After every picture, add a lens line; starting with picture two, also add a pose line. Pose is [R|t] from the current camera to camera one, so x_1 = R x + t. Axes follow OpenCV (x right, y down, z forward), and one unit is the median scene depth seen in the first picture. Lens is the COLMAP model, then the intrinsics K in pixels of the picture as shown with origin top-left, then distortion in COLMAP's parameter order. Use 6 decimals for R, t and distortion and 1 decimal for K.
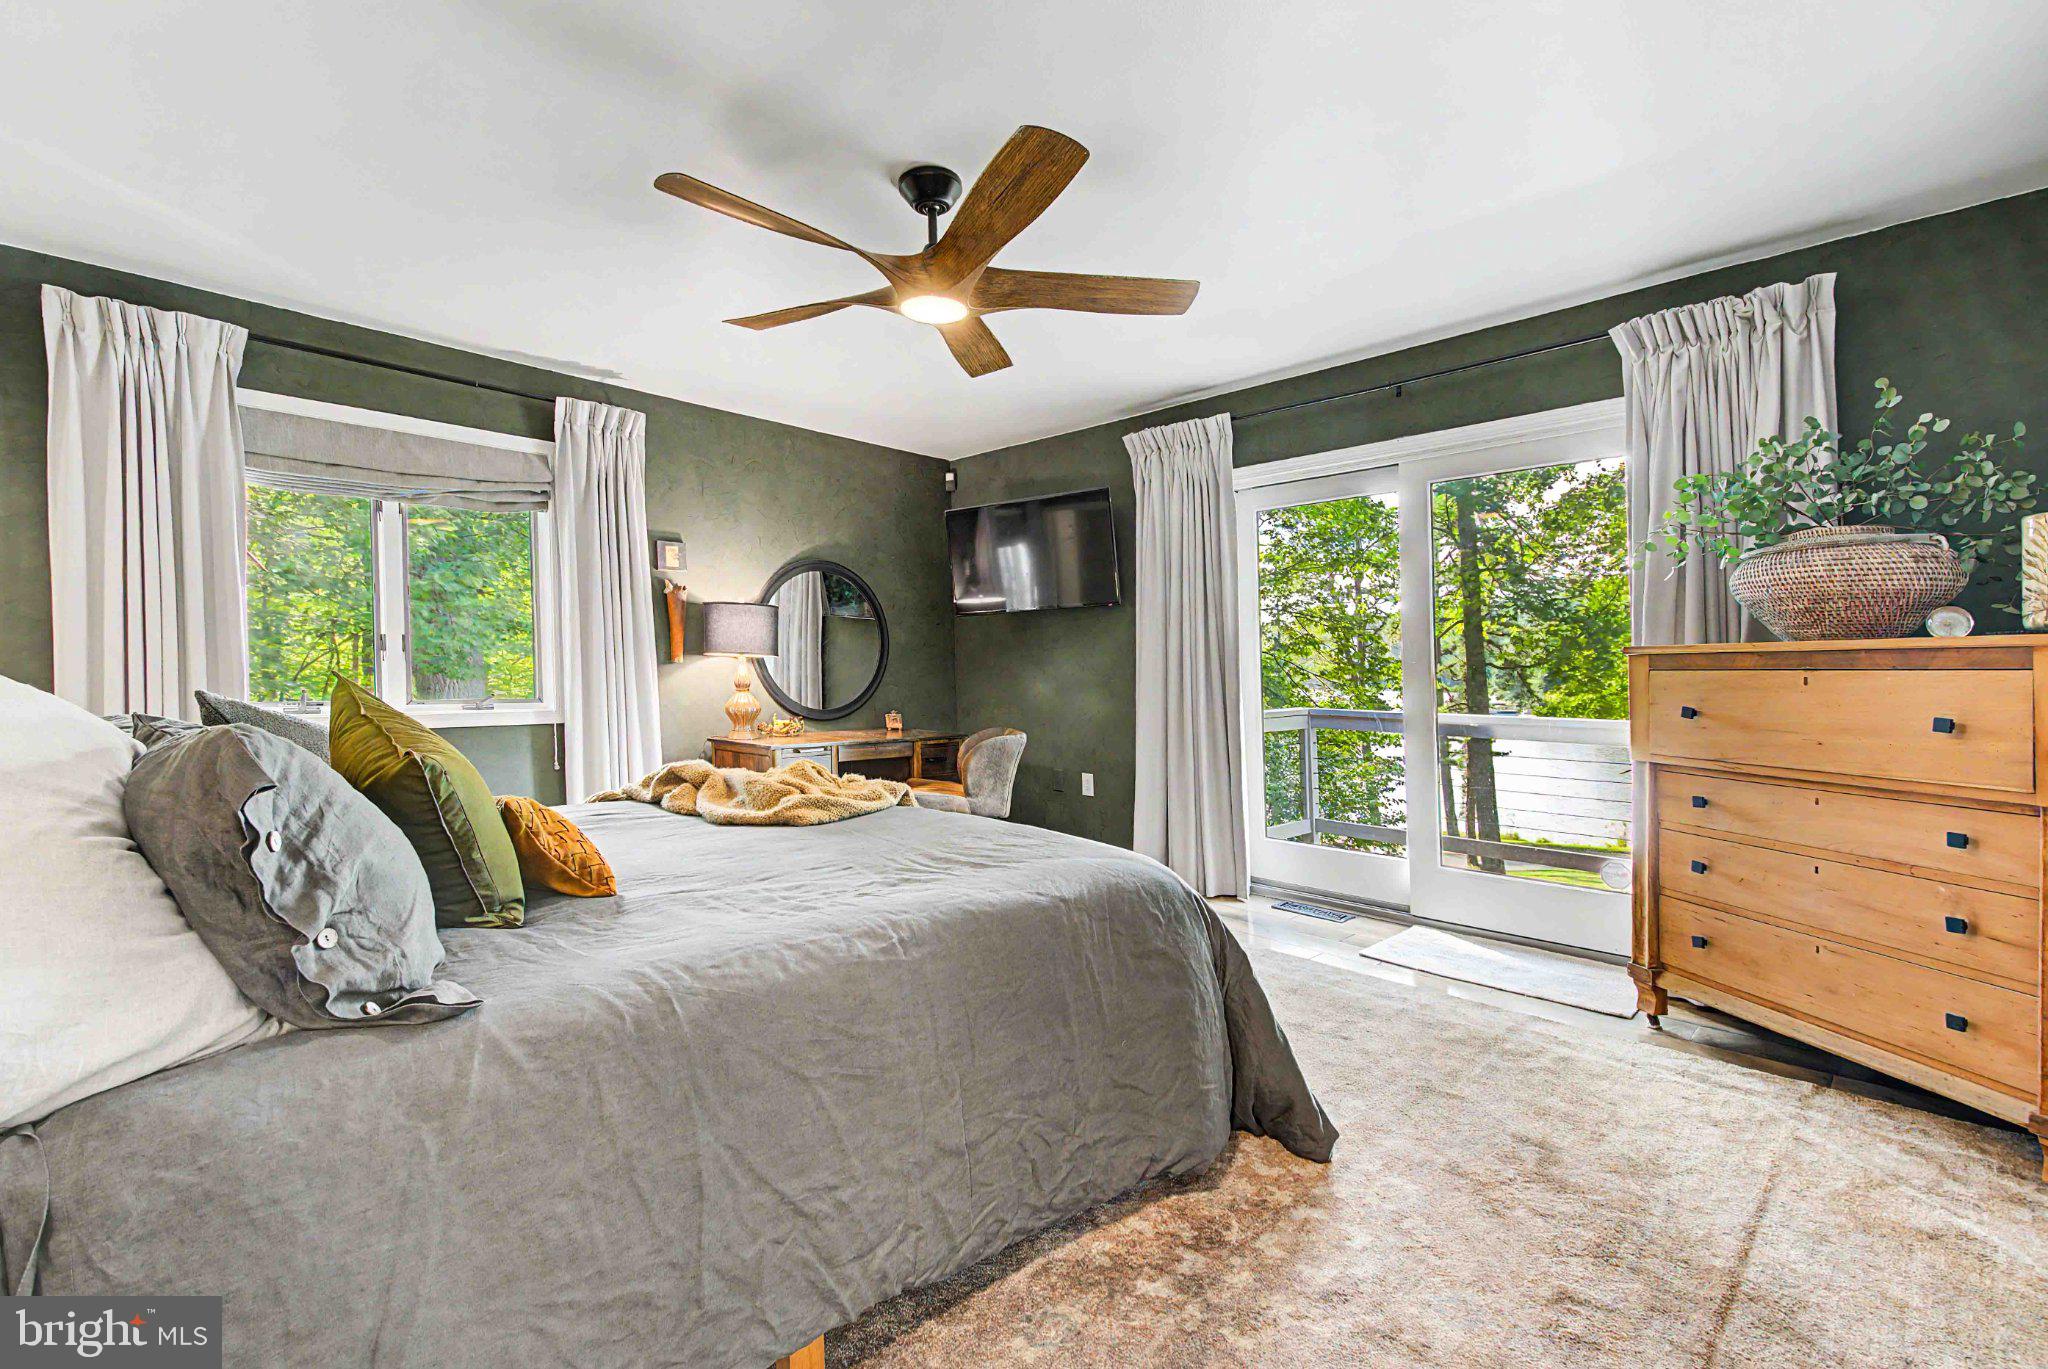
lens RADIAL K [[905.7, 0, 1018.6], [0, 905.7, 671.4], [0, 0, 1]] dist [-0.010677, -0.000467]
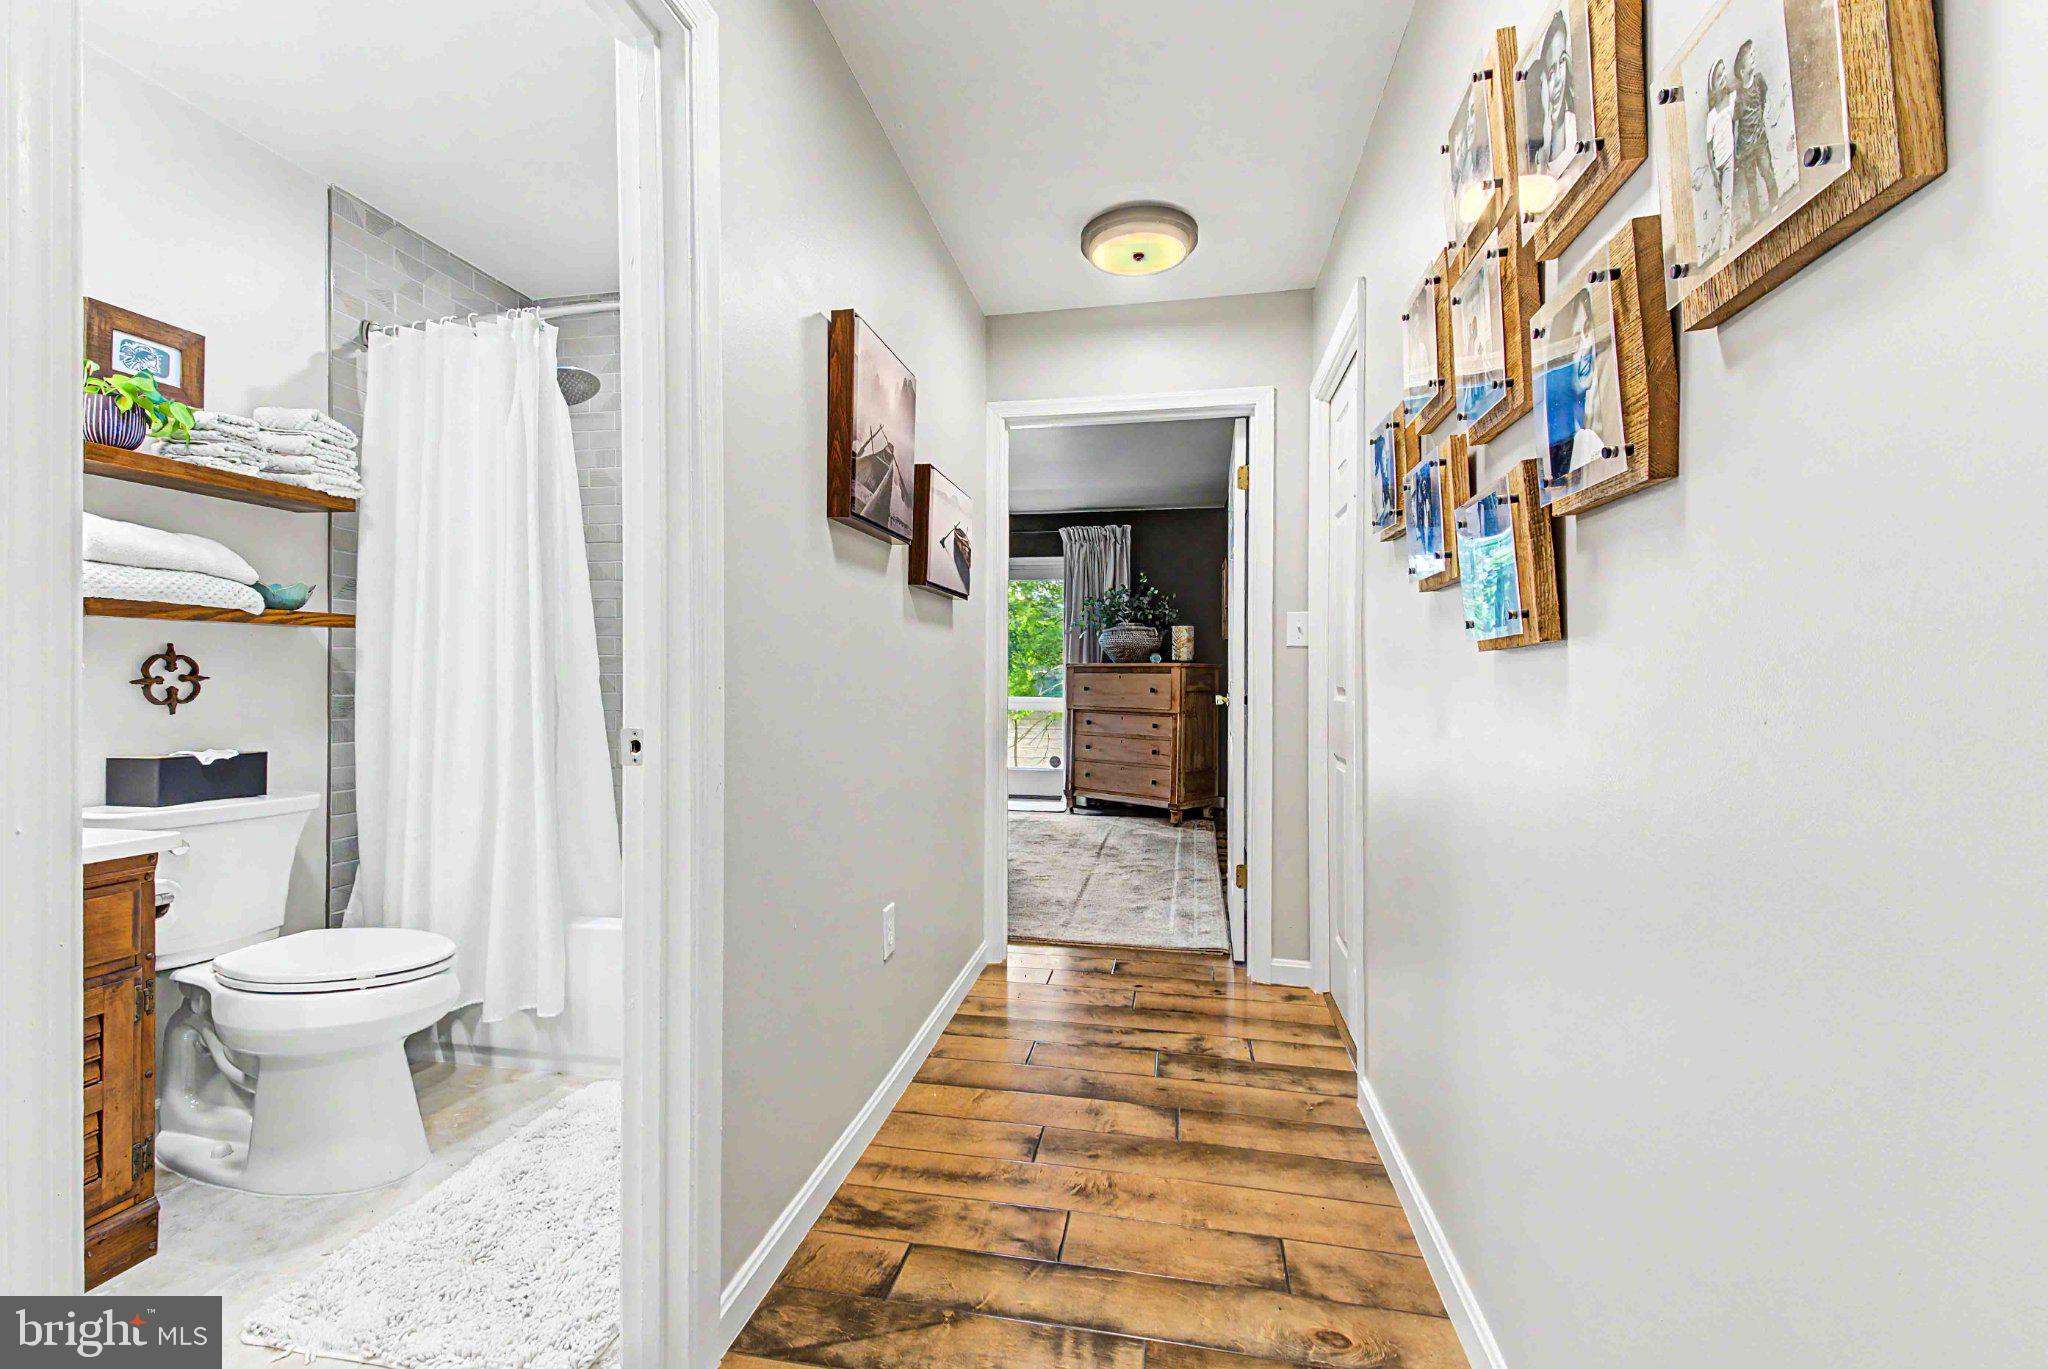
lens RADIAL K [[905.7, 0, 1017.5], [0, 905.7, 685.8], [0, 0, 1]] dist [-0.010677, -0.000467]
pose [[0.826514, 0.003202, 0.562907, -0.936314], [-0.011351, 0.999875, 0.010979, 0.010440], [-0.562801, -0.015464, 0.826447, -1.107278]]
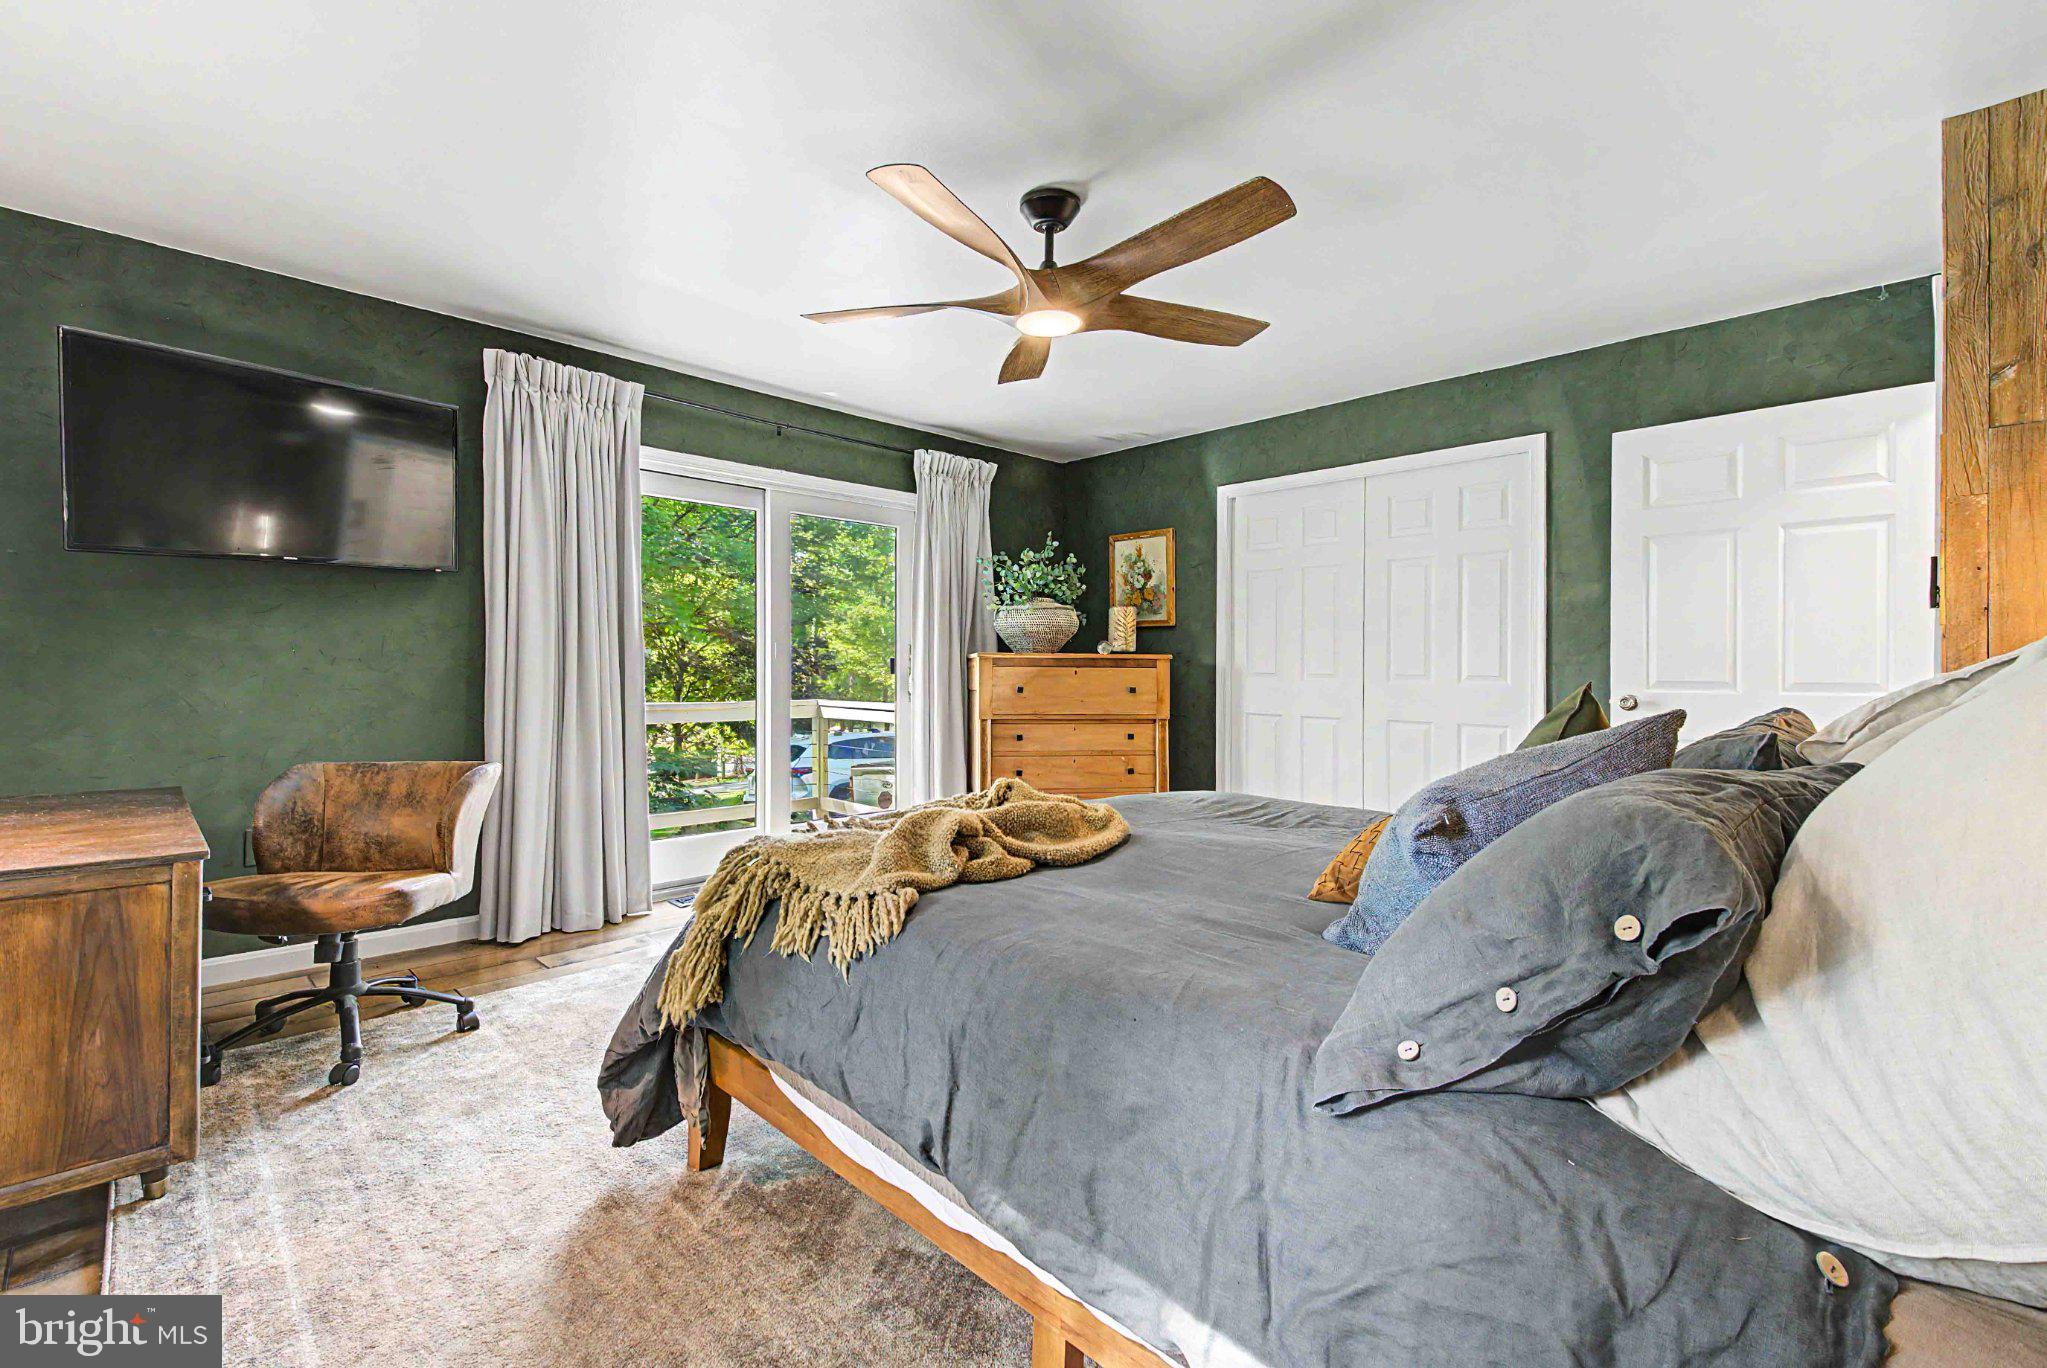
lens RADIAL K [[905.2, 0, 1005.9], [0, 905.2, 678.4], [0, 0, 1]] dist [-0.010677, -0.000467]
pose [[0.023549, -0.005000, 0.999710, -1.127246], [-0.005658, 0.999971, 0.005134, 0.013592], [-0.999707, -0.005777, 0.023520, 0.999700]]
